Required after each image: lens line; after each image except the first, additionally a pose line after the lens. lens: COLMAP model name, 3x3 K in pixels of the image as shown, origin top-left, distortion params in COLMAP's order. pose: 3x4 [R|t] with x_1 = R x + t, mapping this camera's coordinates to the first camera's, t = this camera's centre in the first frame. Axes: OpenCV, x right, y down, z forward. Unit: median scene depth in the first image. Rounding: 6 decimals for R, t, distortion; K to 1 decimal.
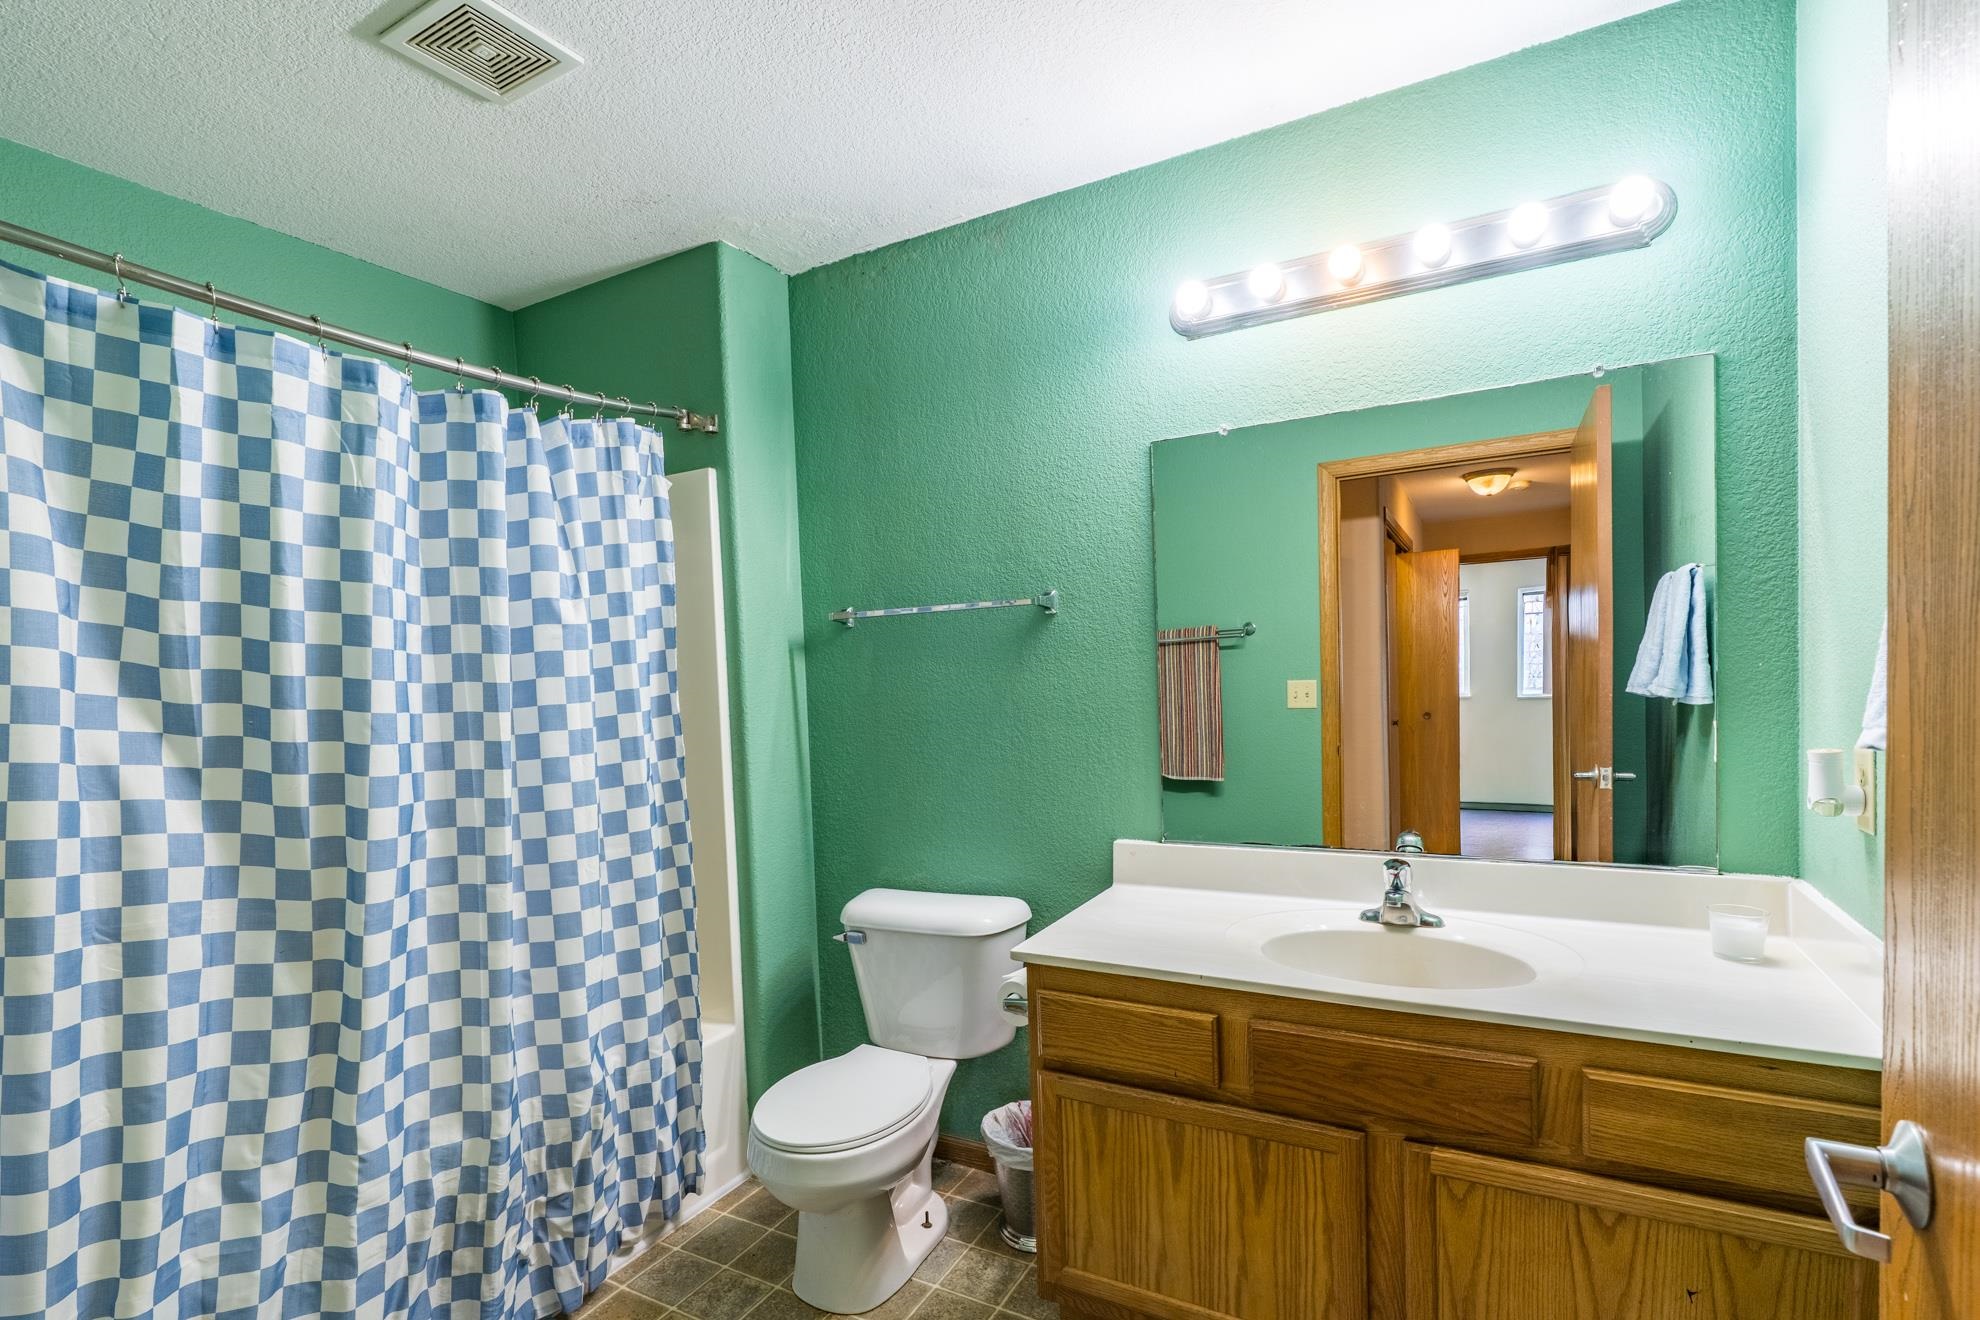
lens RADIAL K [[928.0, 0, 991.2], [0, 928.0, 697.2], [0, 0, 1]] dist [-0.004472, 0.000048]
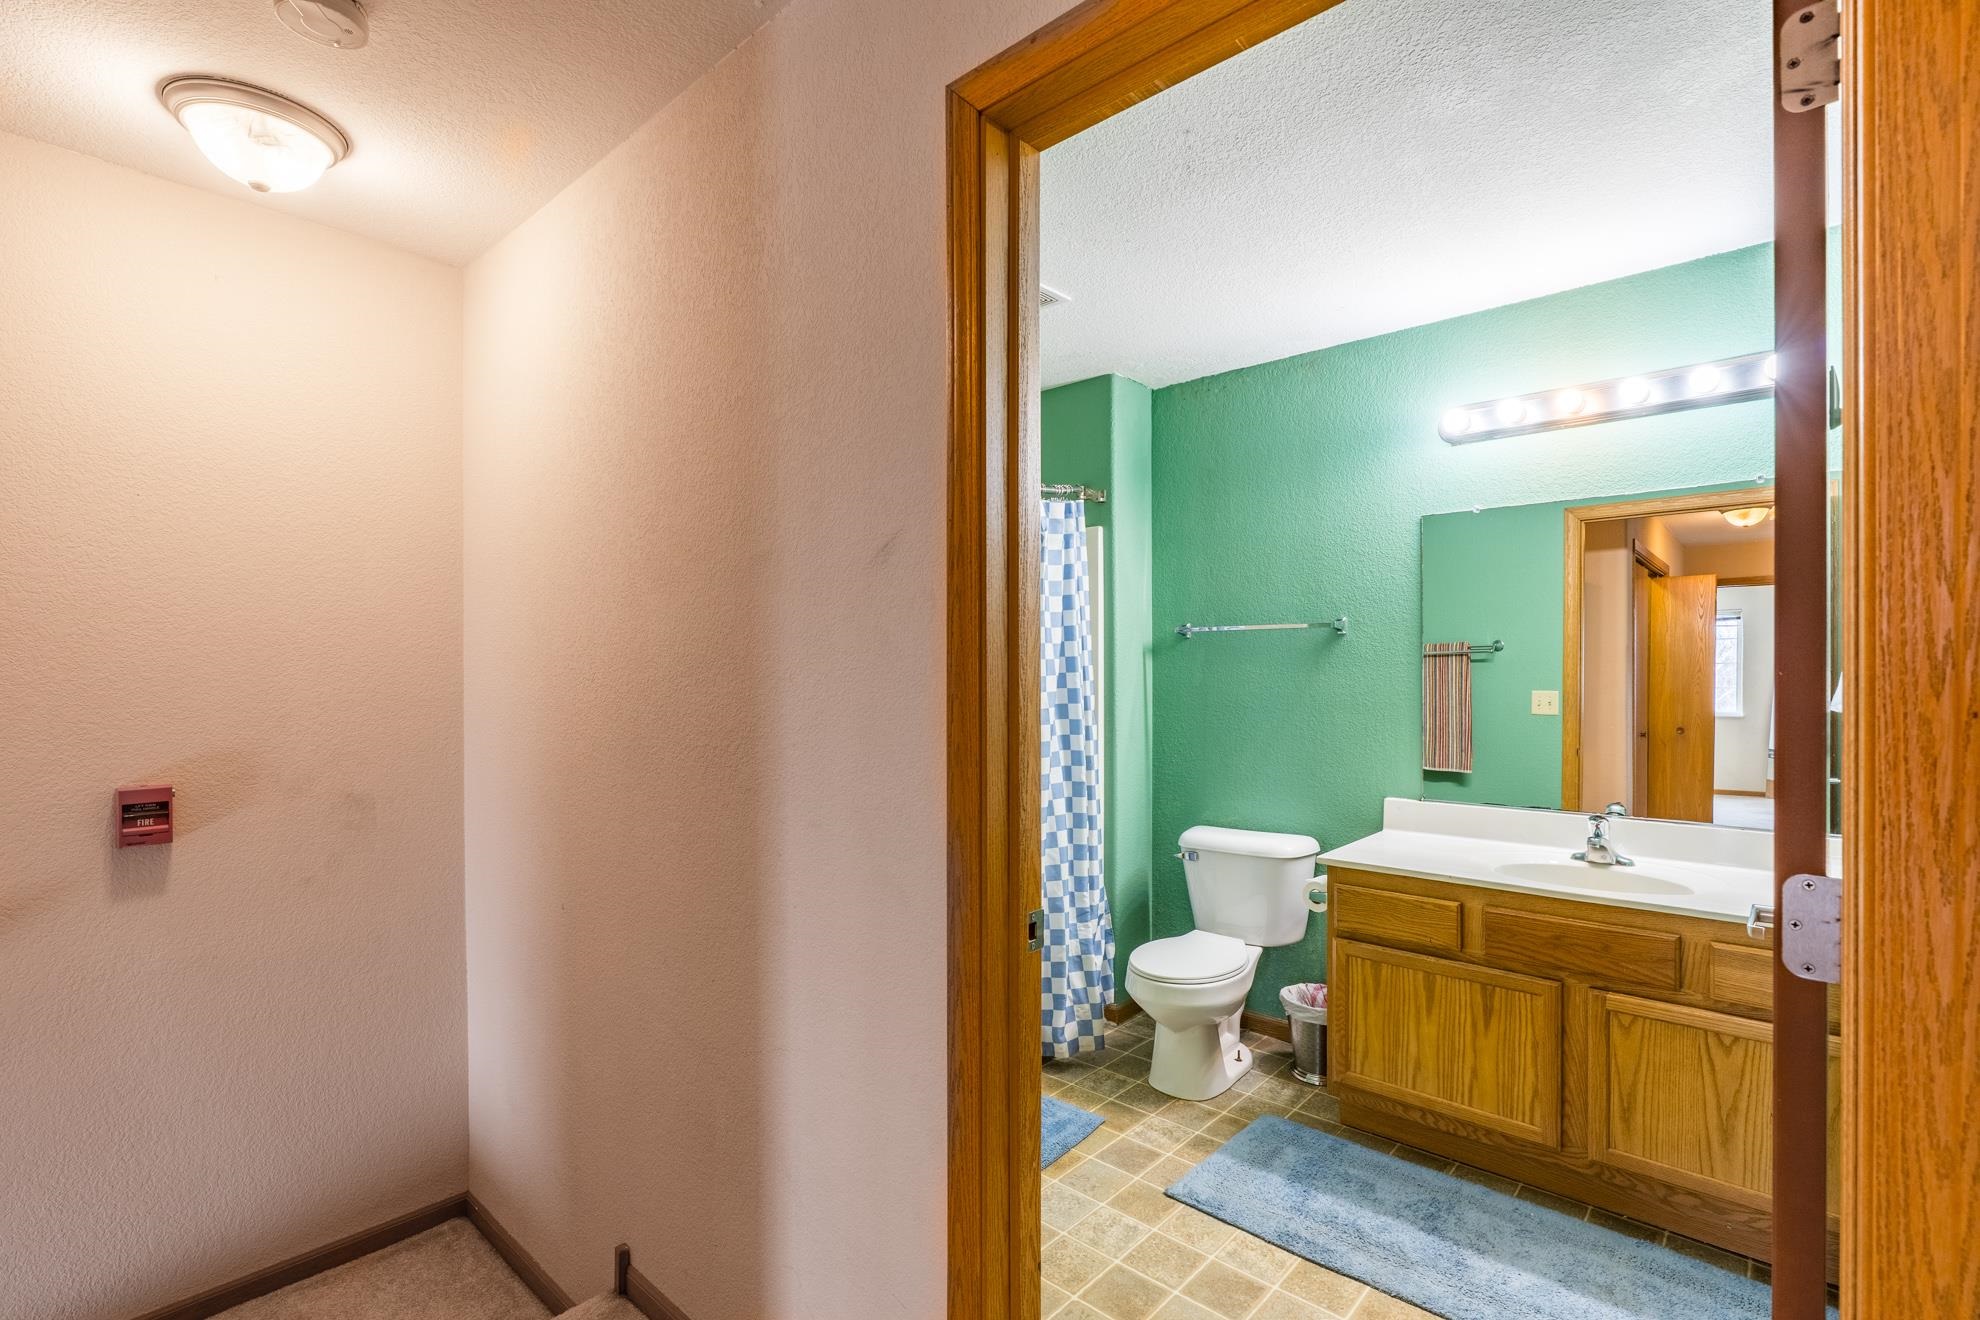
lens RADIAL K [[903.5, 0, 1045.1], [0, 903.5, 658.2], [0, 0, 1]] dist [-0.004159, 0.000973]
pose [[0.979102, 0.035290, -0.200284, -0.133512], [-0.043361, 0.998409, -0.036055, 0.021076], [0.198693, 0.043986, 0.979074, -0.567889]]
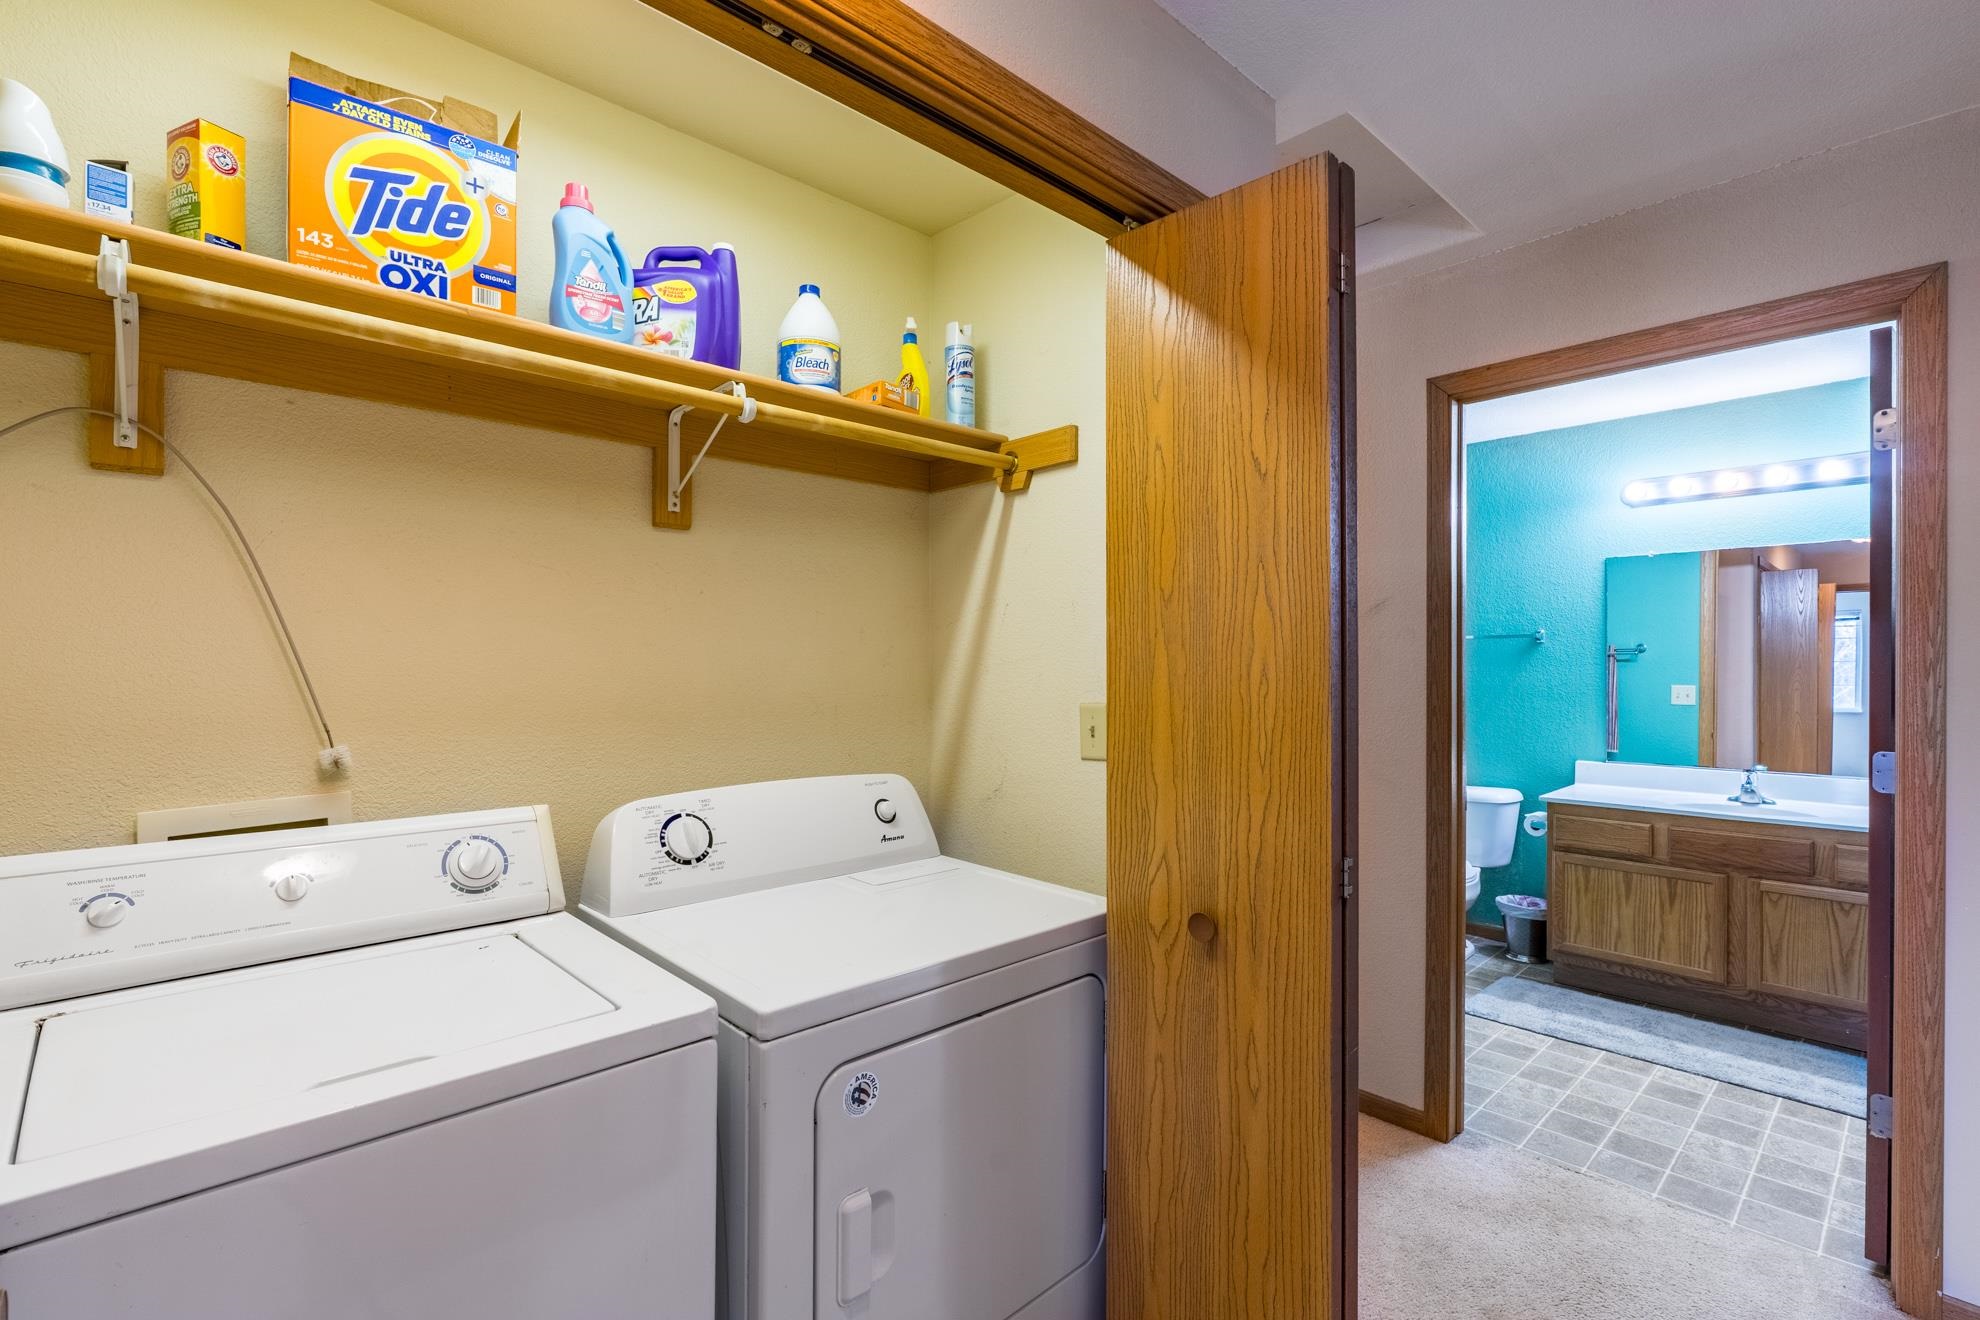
lens RADIAL K [[903.8, 0, 999.4], [0, 903.8, 656.3], [0, 0, 1]] dist [-0.001300, 0.000822]
pose [[0.952880, 0.036747, -0.301115, -0.588183], [-0.047570, 0.998456, -0.028687, 0.062632], [0.299596, 0.041659, 0.953156, -1.507740]]
